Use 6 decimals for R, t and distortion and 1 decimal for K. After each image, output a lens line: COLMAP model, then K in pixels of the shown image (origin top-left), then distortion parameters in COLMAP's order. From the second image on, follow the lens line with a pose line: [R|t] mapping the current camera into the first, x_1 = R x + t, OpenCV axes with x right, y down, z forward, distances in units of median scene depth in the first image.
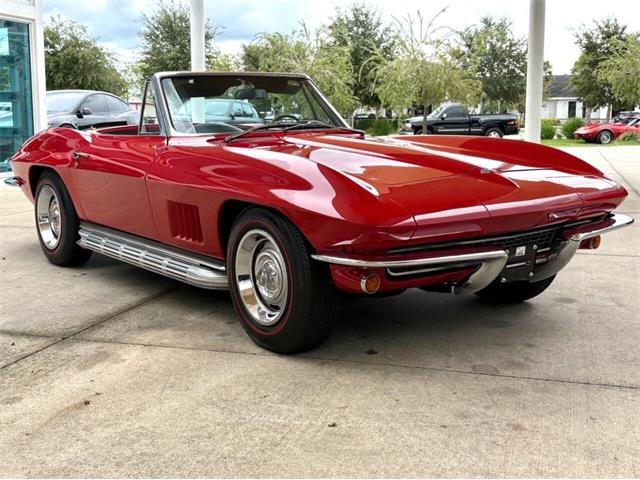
lens RADIAL K [[811.0, 0, 320.0], [0, 811.0, 240.0], [0, 0, 1]] dist [0.192143, -0.633952]
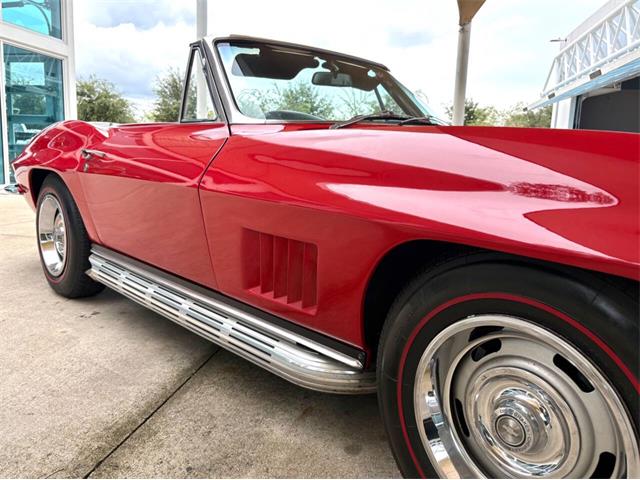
lens RADIAL K [[513.8, 0, 328.0], [0, 513.8, 241.8], [0, 0, 1]] dist [0.007805, 0.004255]
pose [[0.992633, 0.022055, 0.119132, -0.127599], [-0.023360, 0.999681, 0.009568, -0.032391], [-0.118883, -0.012280, 0.992832, 0.483876]]
